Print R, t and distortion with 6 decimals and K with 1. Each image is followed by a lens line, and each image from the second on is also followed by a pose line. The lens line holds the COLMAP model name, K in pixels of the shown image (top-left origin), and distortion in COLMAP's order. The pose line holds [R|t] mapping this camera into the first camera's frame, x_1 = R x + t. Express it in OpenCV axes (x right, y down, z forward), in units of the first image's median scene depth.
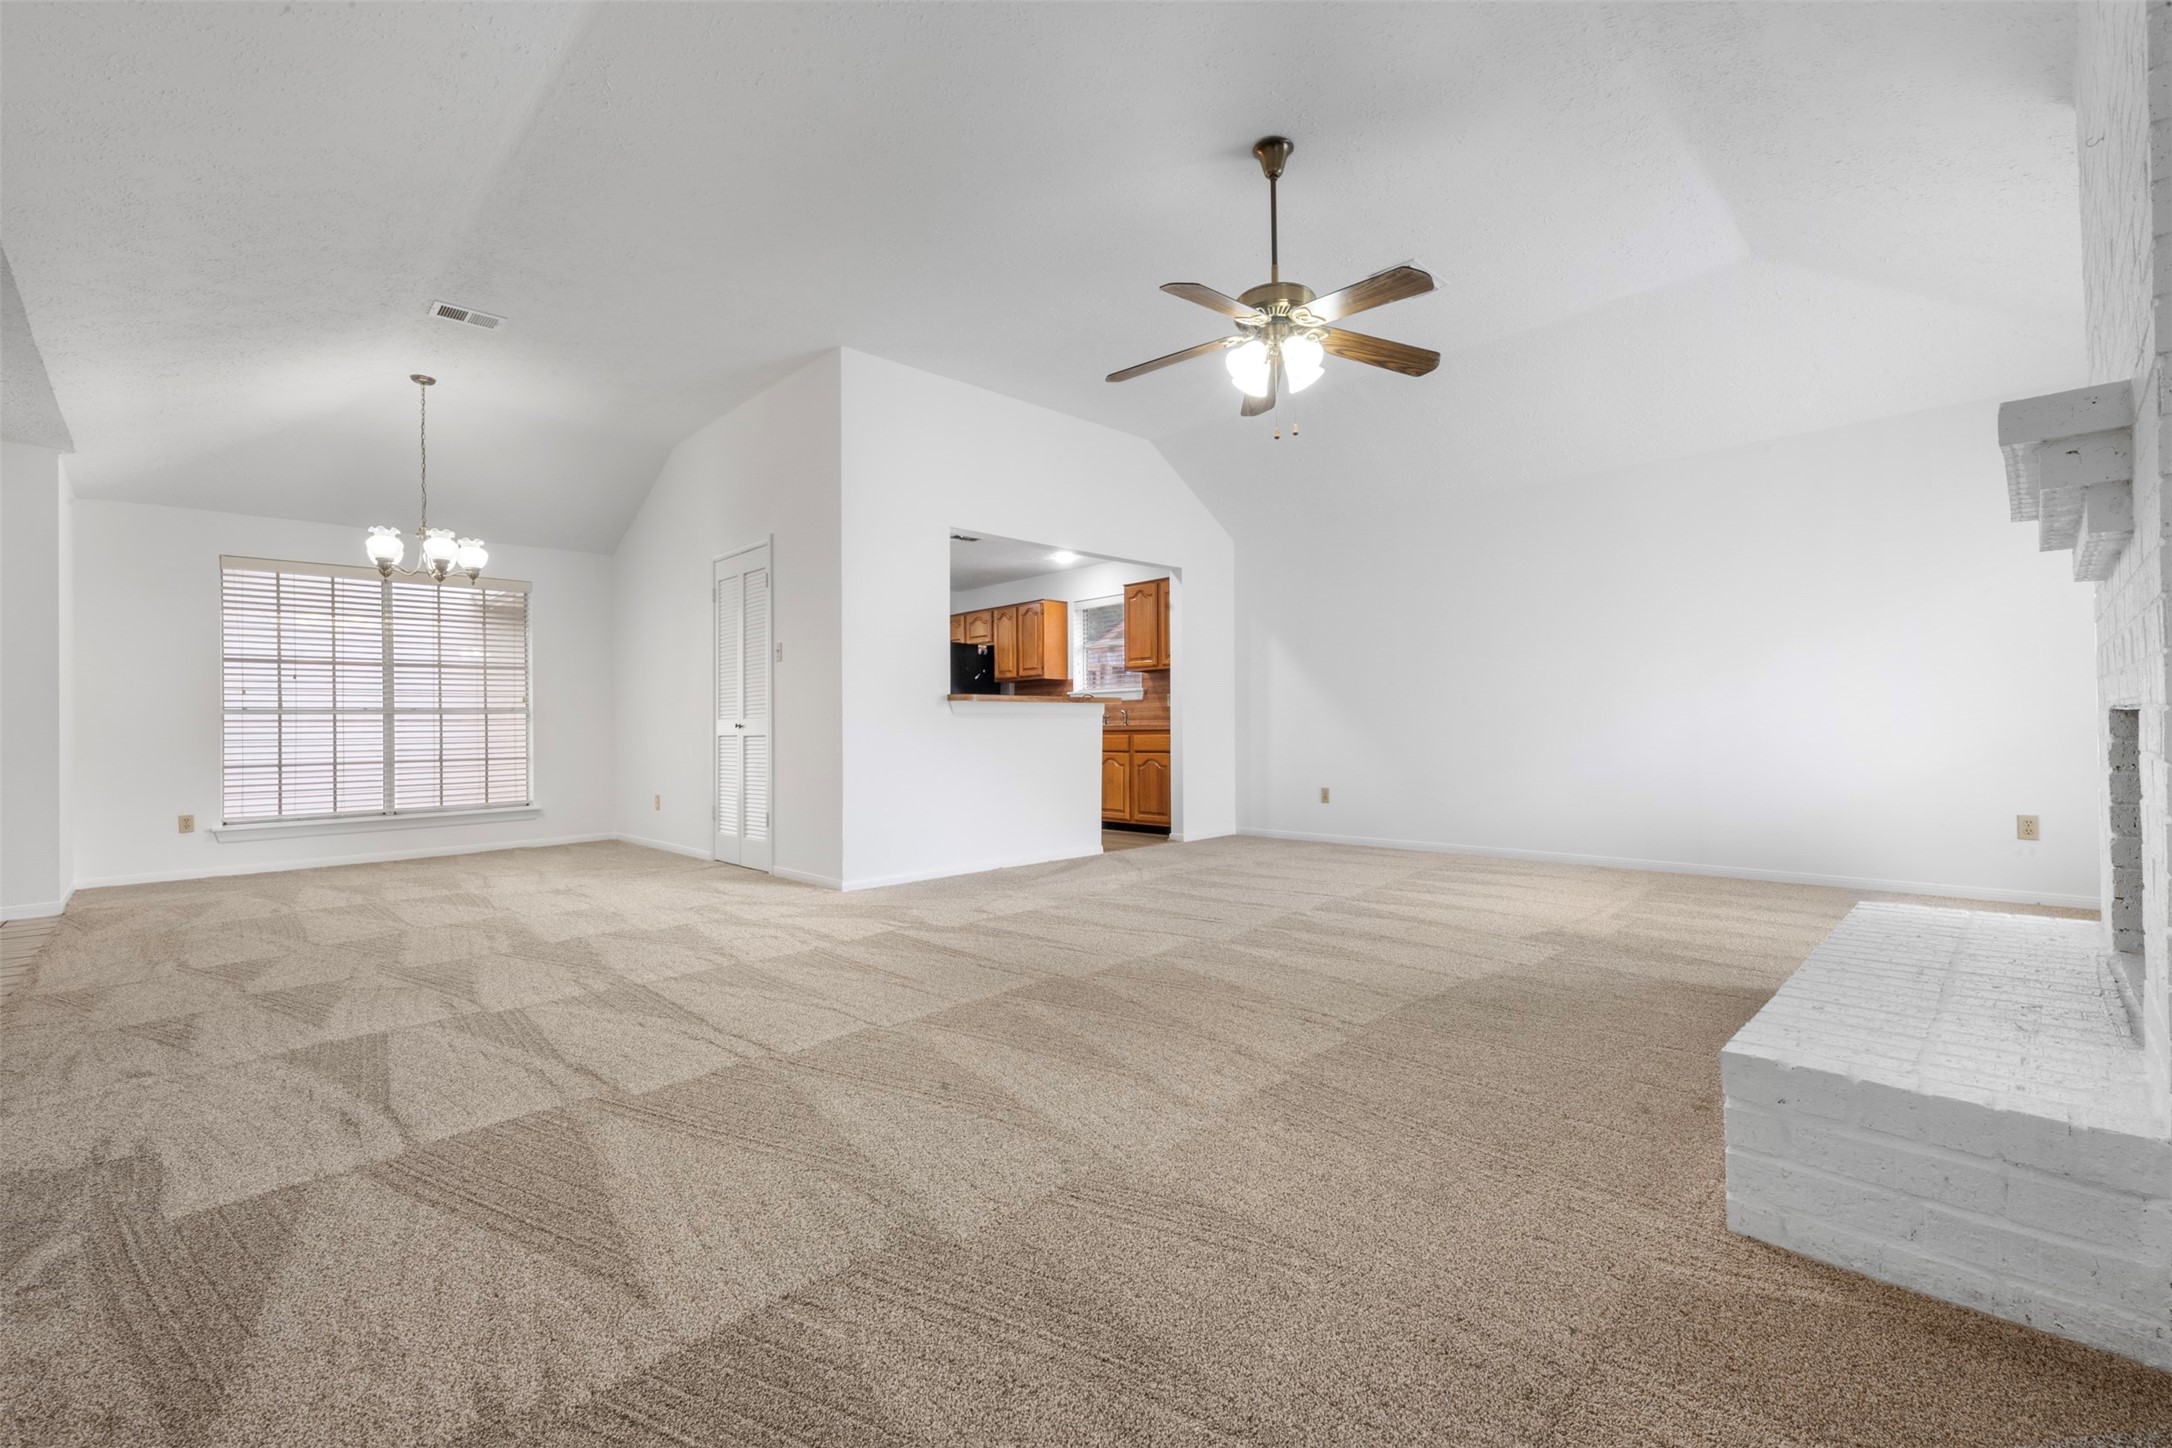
lens RADIAL K [[912.0, 0, 1129.1], [0, 912.0, 720.0], [0, 0, 1]] dist [-0.000532, -0.007491]
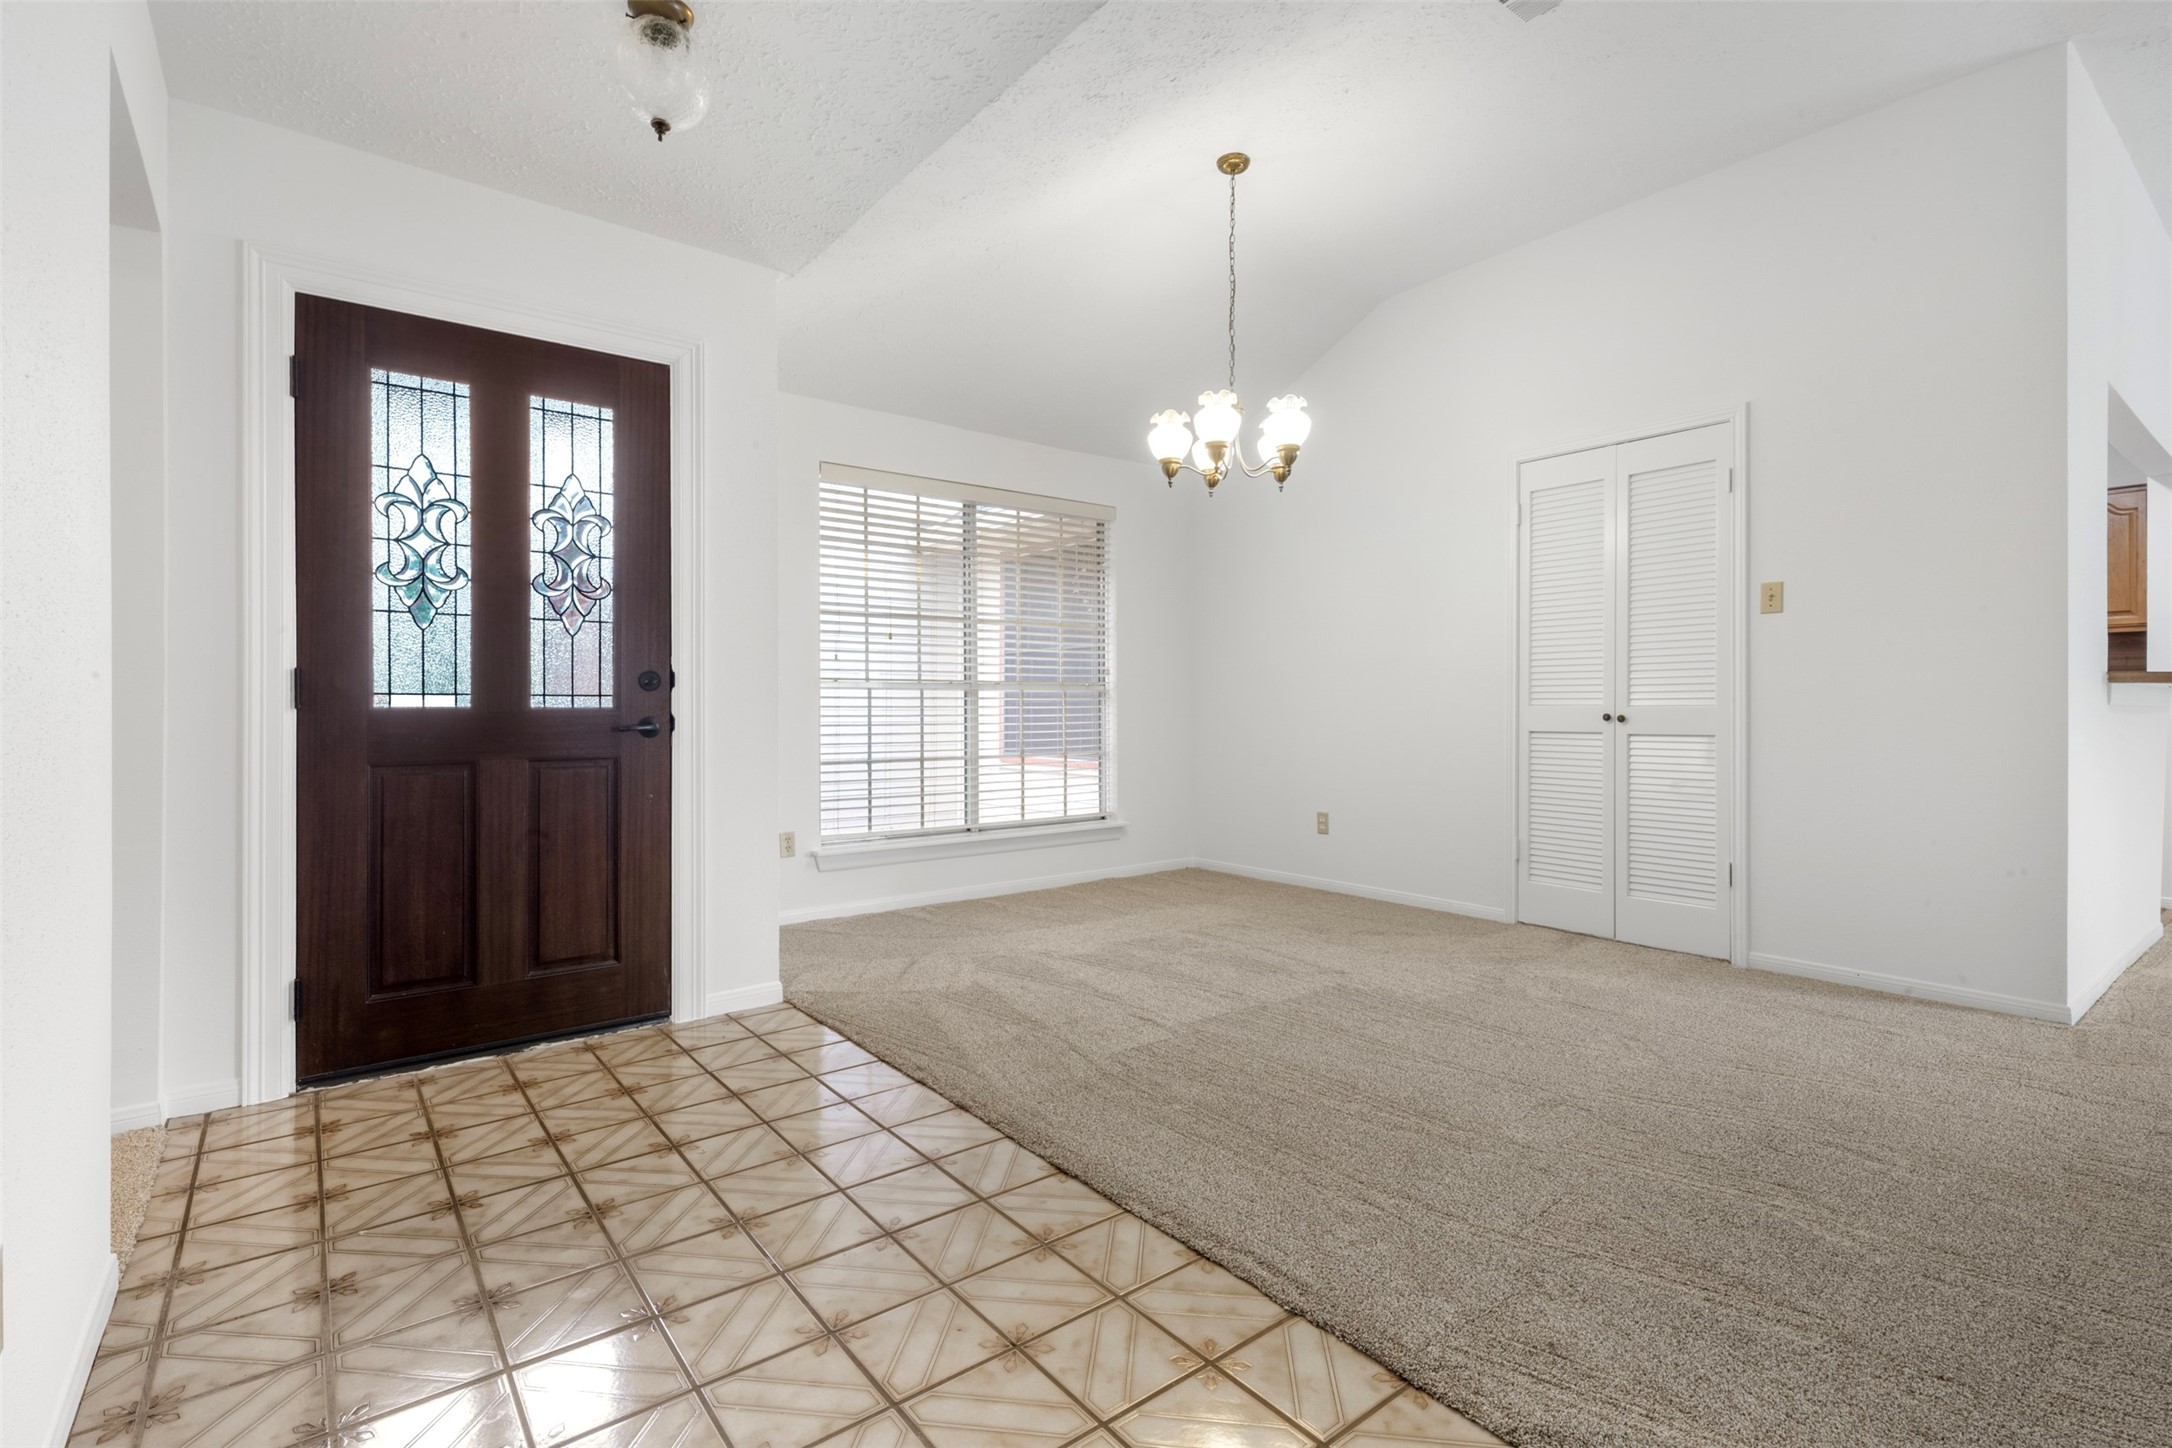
lens RADIAL K [[1020.2, 0, 1036.9], [0, 1020.2, 712.8], [0, 0, 1]] dist [0.004269, 0.000171]
pose [[0.987690, 0.018089, -0.155375, -0.656065], [-0.015101, 0.999678, 0.020393, -0.005629], [0.155694, -0.017795, 0.987645, 0.225594]]
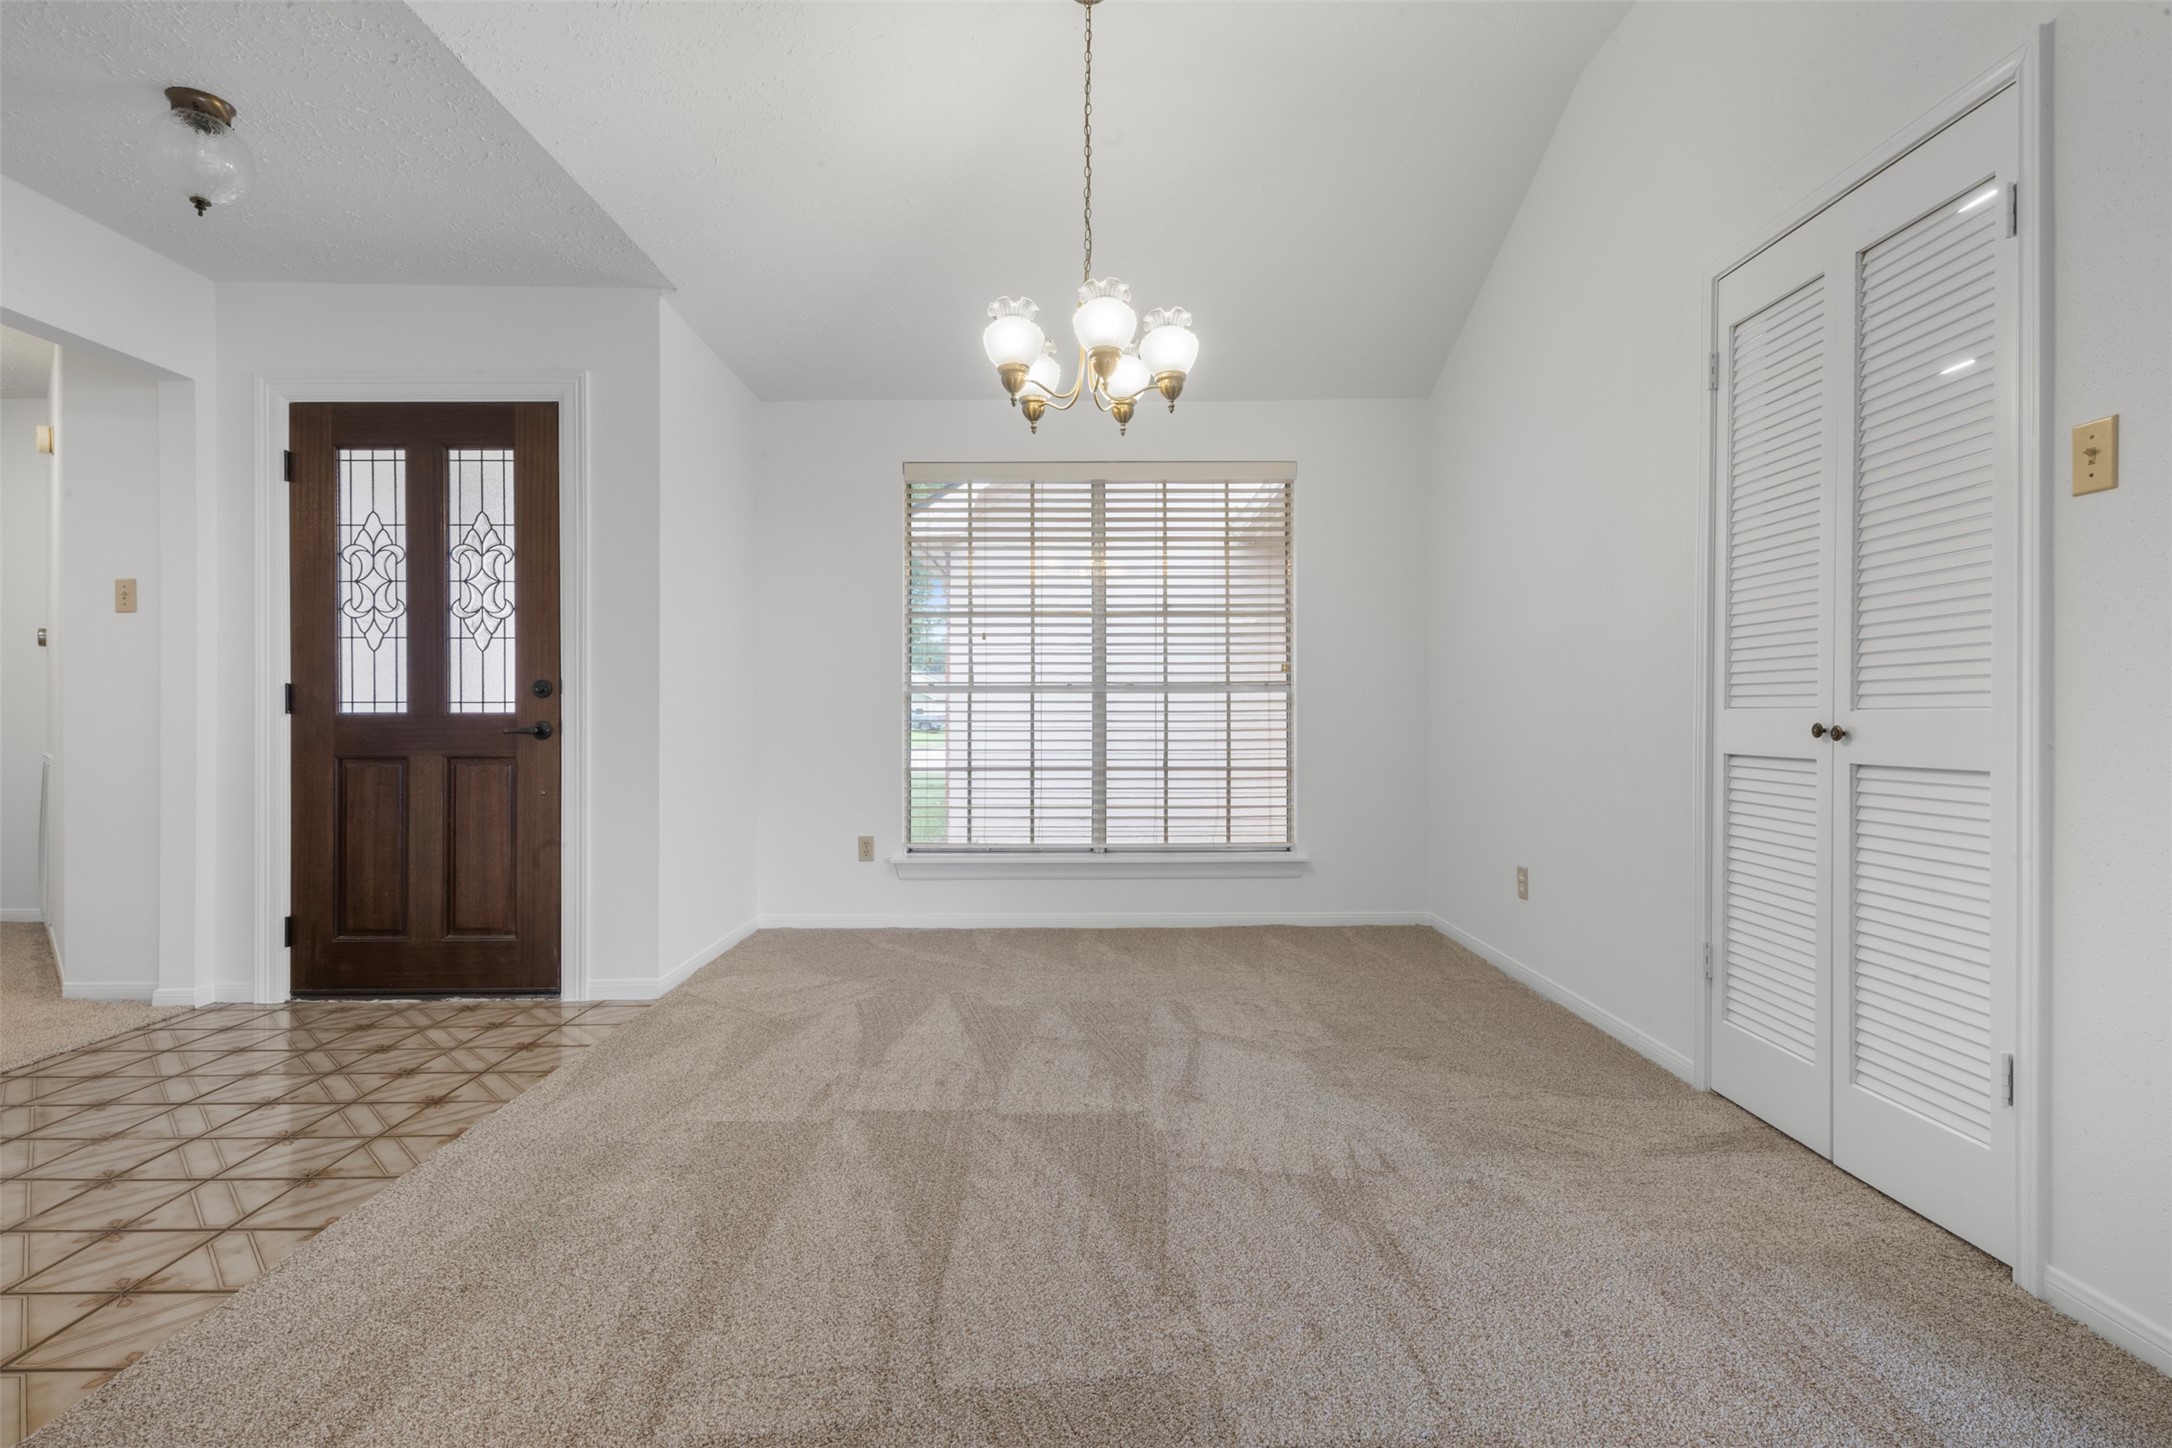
lens RADIAL K [[1013.3, 0, 1078.9], [0, 1013.3, 712.0], [0, 0, 1]] dist [0.002310, 0.000178]
pose [[0.691963, 0.016541, -0.721743, -0.324456], [-0.002255, 0.999782, 0.020751, -0.007577], [0.721929, -0.012731, 0.691850, 0.514983]]
